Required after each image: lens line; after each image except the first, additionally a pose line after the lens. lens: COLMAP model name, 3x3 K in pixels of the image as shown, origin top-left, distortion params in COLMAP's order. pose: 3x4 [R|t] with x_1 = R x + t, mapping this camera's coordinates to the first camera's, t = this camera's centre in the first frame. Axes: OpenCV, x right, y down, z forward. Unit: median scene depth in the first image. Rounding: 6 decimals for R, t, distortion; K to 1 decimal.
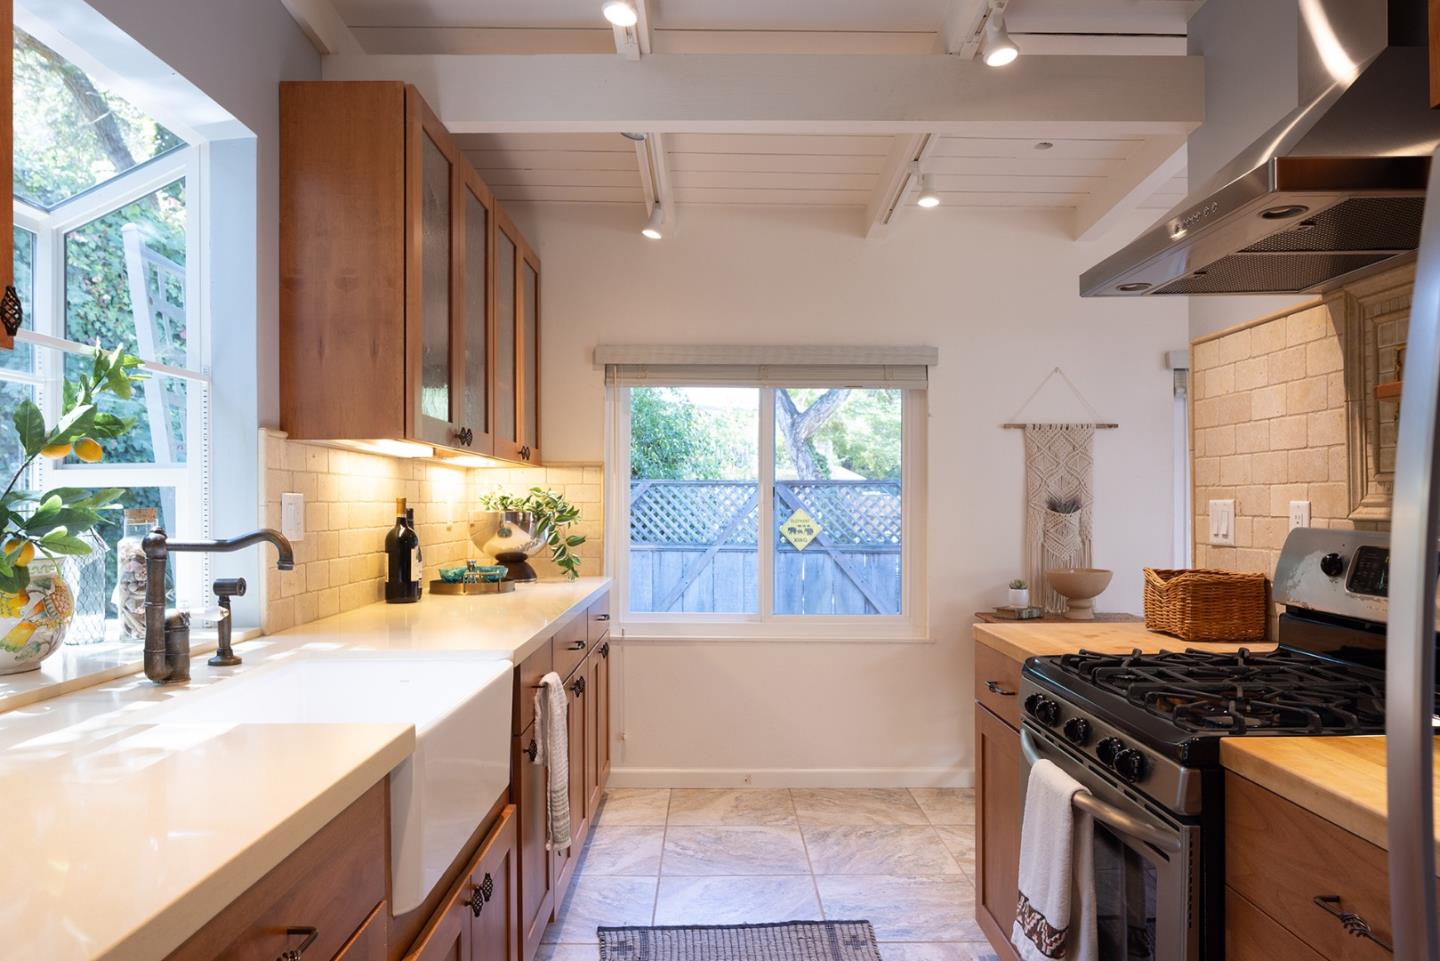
lens RADIAL K [[992.4, 0, 721.3], [0, 992.4, 496.3], [0, 0, 1]] dist [-0.006044, -0.001416]
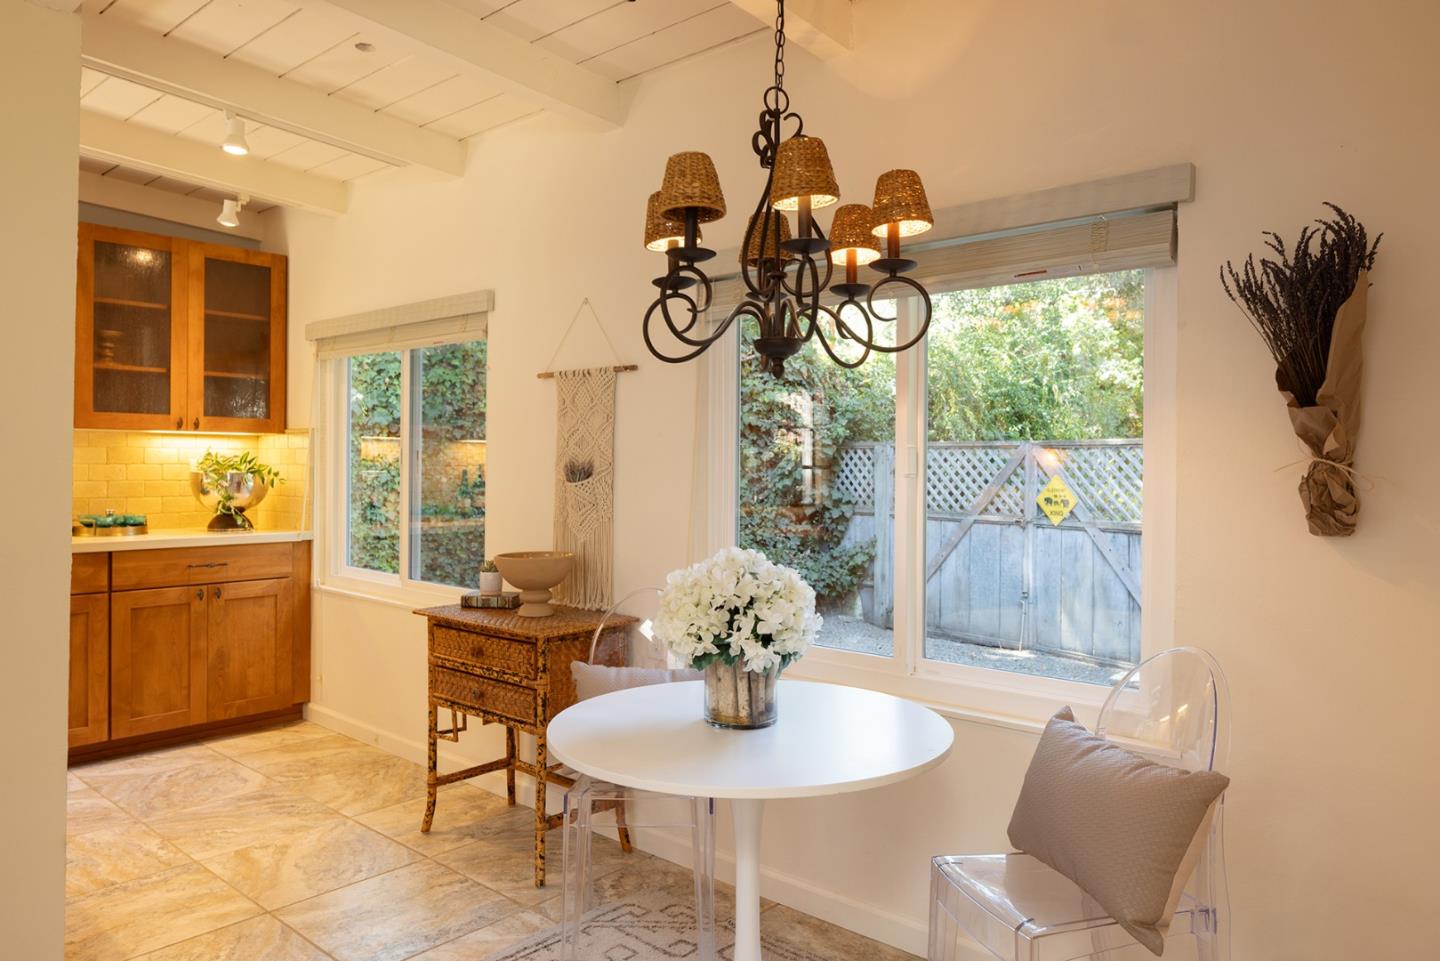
lens RADIAL K [[970.3, 0, 724.3], [0, 970.3, 466.8], [0, 0, 1]] dist [-0.001502, -0.001001]
pose [[0.743175, 0.008486, -0.669043, 0.937674], [-0.002959, 0.999951, 0.009396, -0.002910], [0.669090, -0.005003, 0.743164, 0.496635]]
